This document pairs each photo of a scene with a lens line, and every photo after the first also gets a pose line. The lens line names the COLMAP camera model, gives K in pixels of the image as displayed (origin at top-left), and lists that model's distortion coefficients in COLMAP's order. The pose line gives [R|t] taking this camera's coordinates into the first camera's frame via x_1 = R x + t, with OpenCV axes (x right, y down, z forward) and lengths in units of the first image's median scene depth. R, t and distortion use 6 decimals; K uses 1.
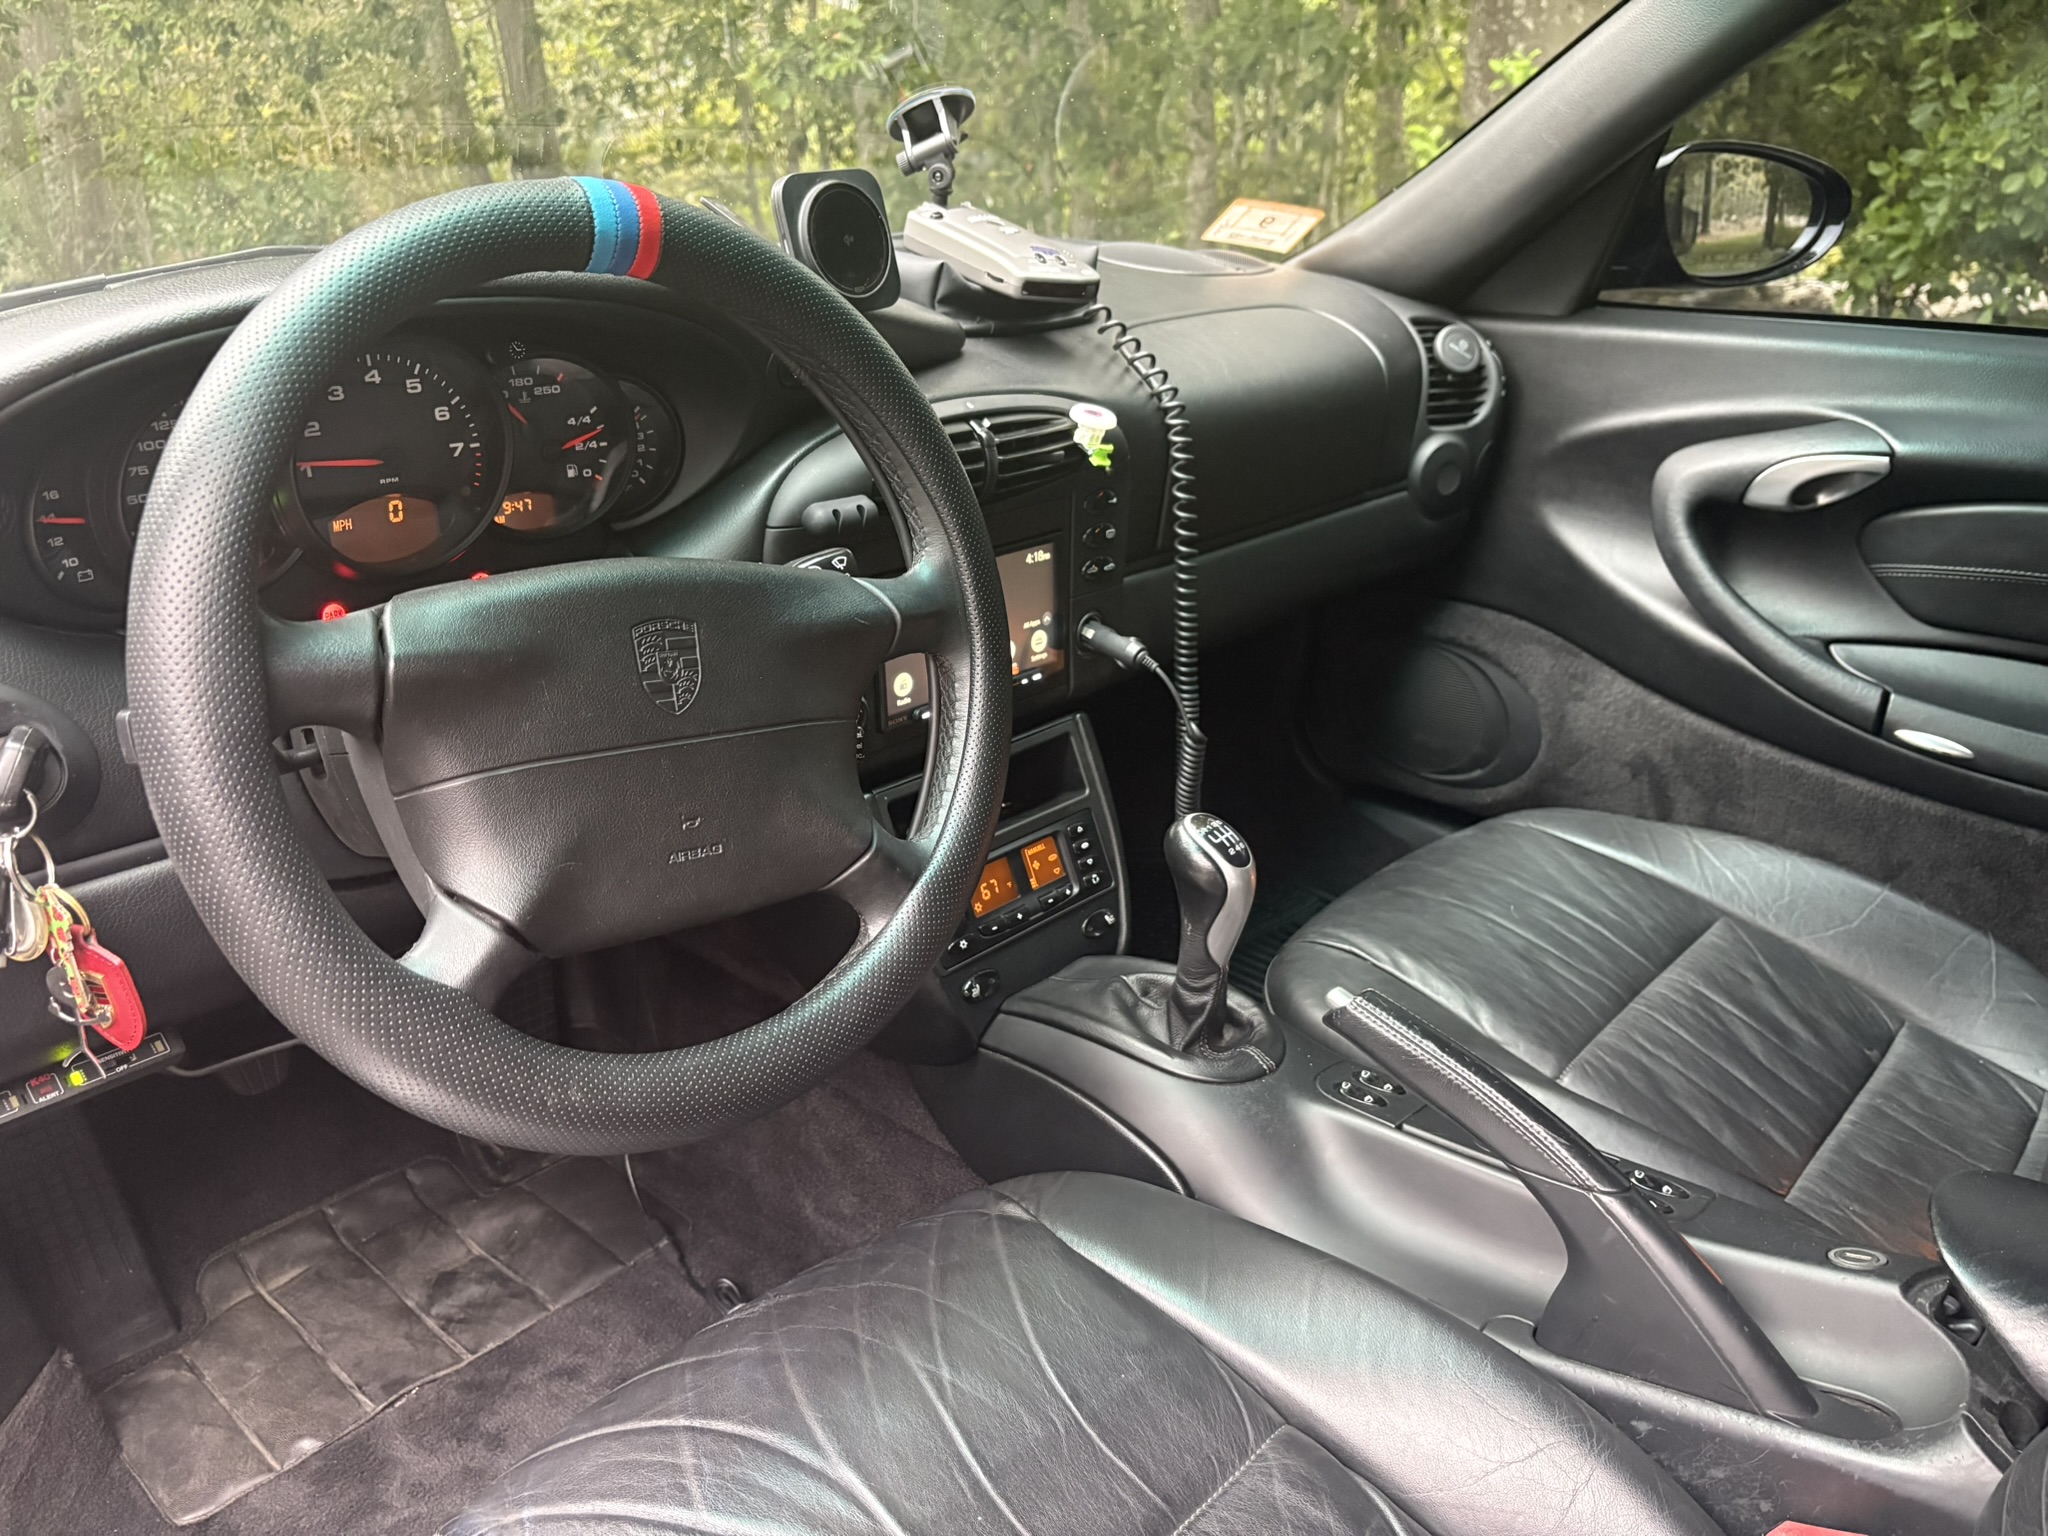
lens RADIAL K [[1592.2, 0, 1025.8], [0, 1592.2, 763.1], [0, 0, 1]] dist [0.020673, -0.014999]
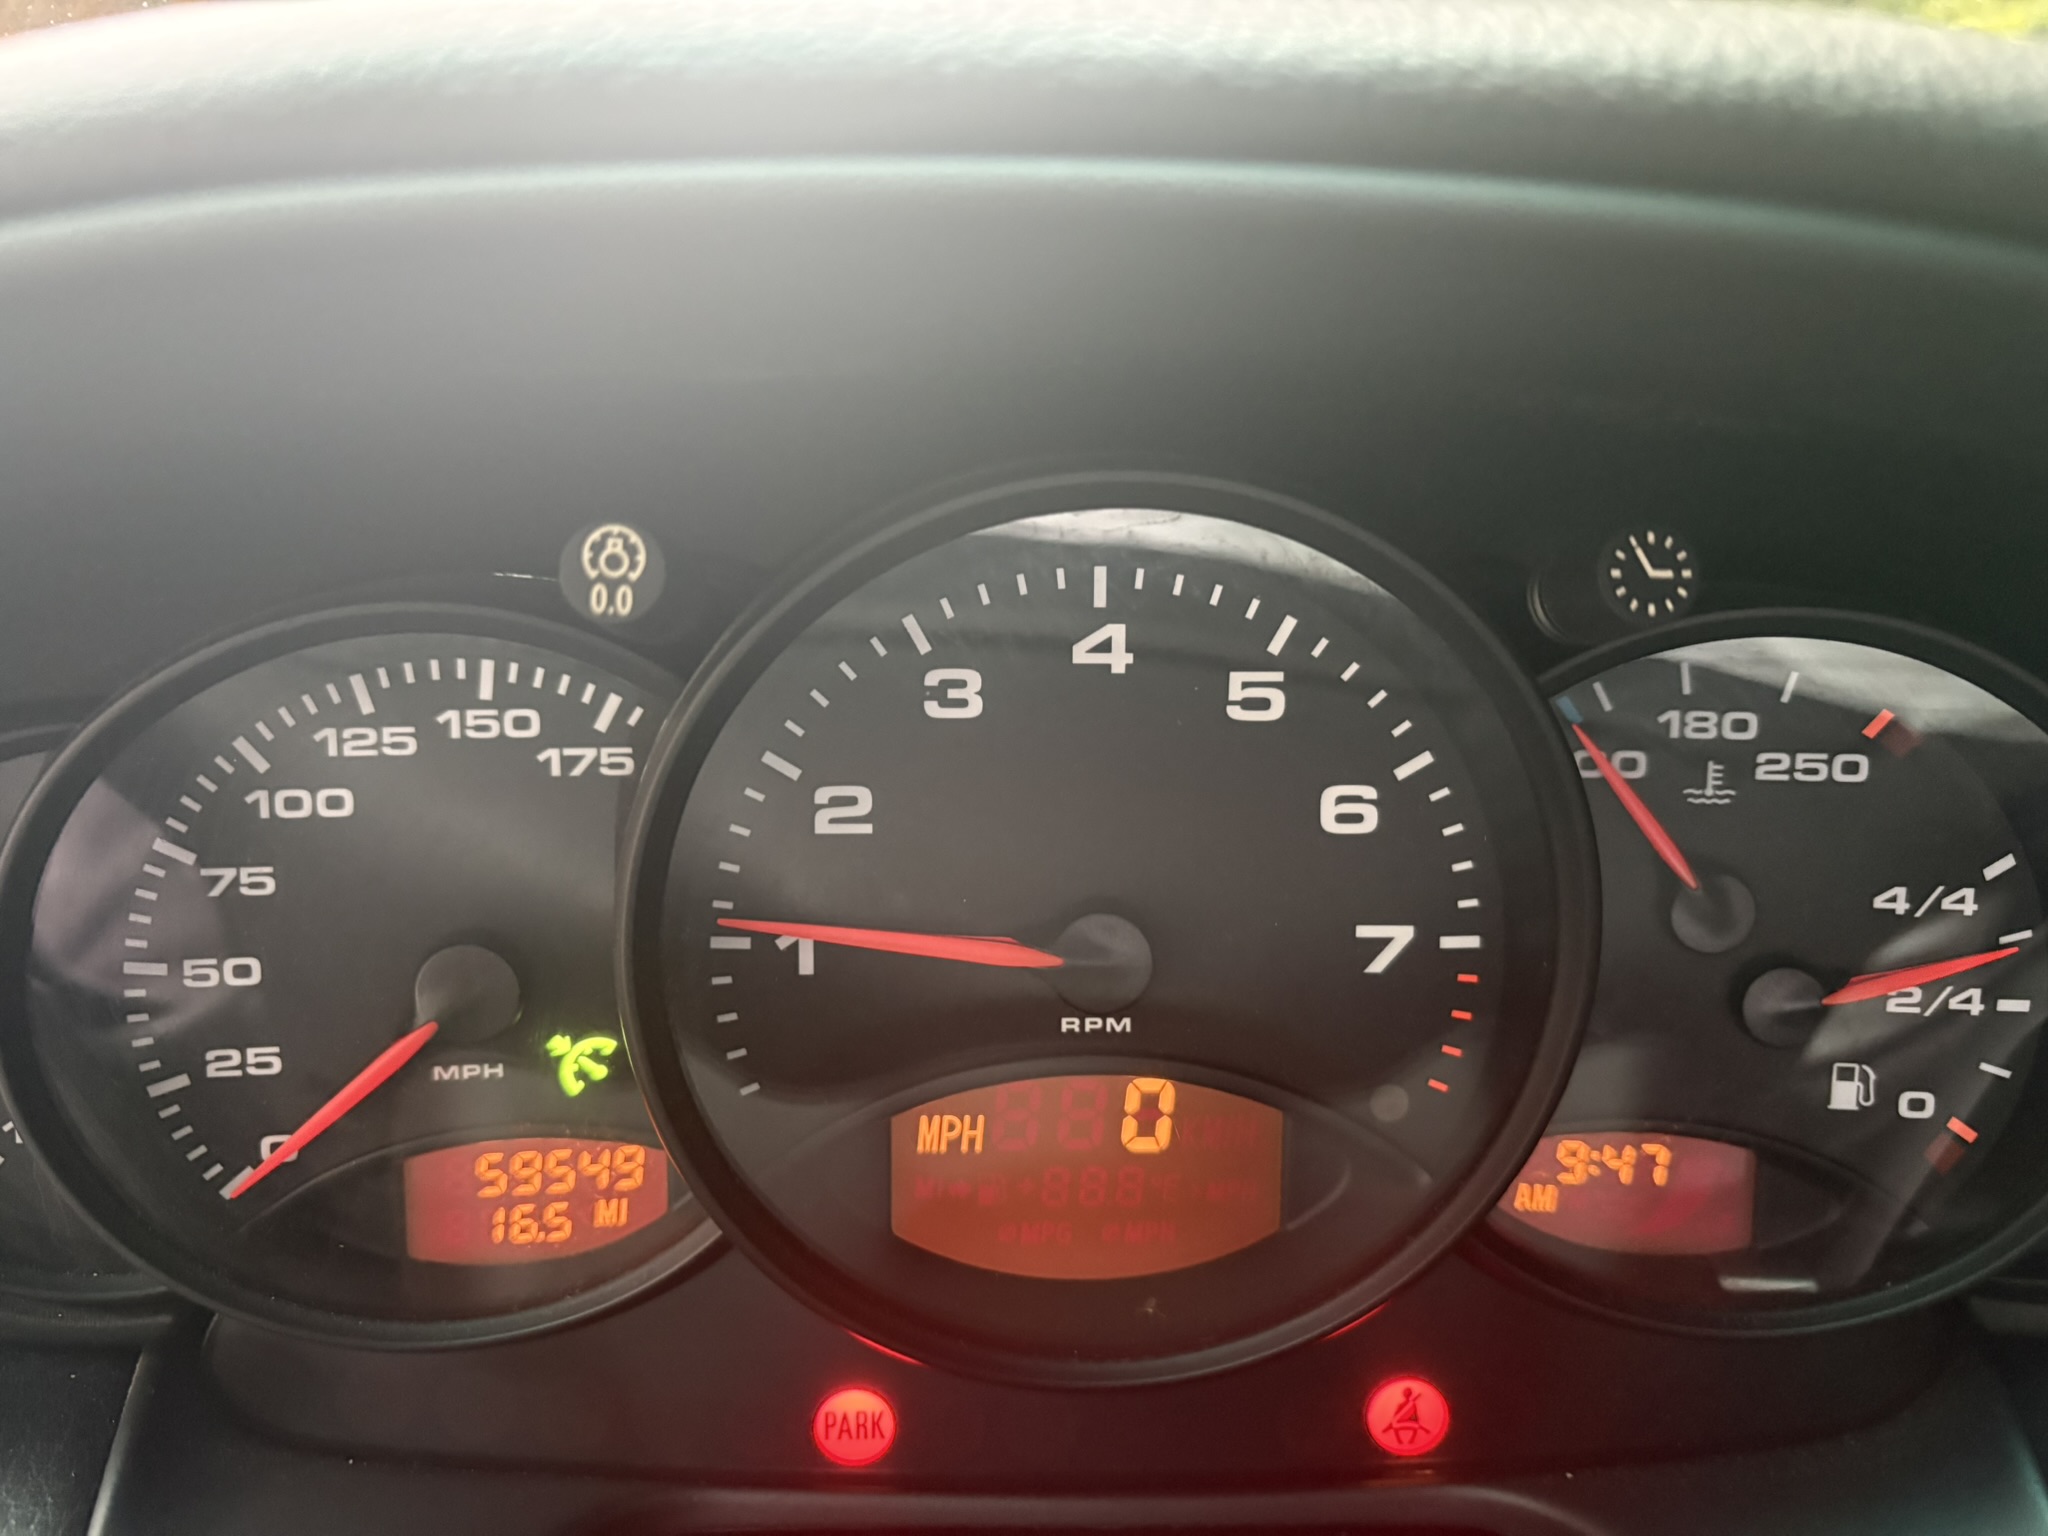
lens RADIAL K [[1592.2, 0, 1029.1], [0, 1592.2, 769.2], [0, 0, 1]] dist [0.020673, -0.014999]
pose [[0.695723, 0.123890, -0.707546, -0.214322], [-0.261246, 0.961200, -0.088576, -0.184689], [0.669119, 0.246467, 0.701094, 0.765248]]
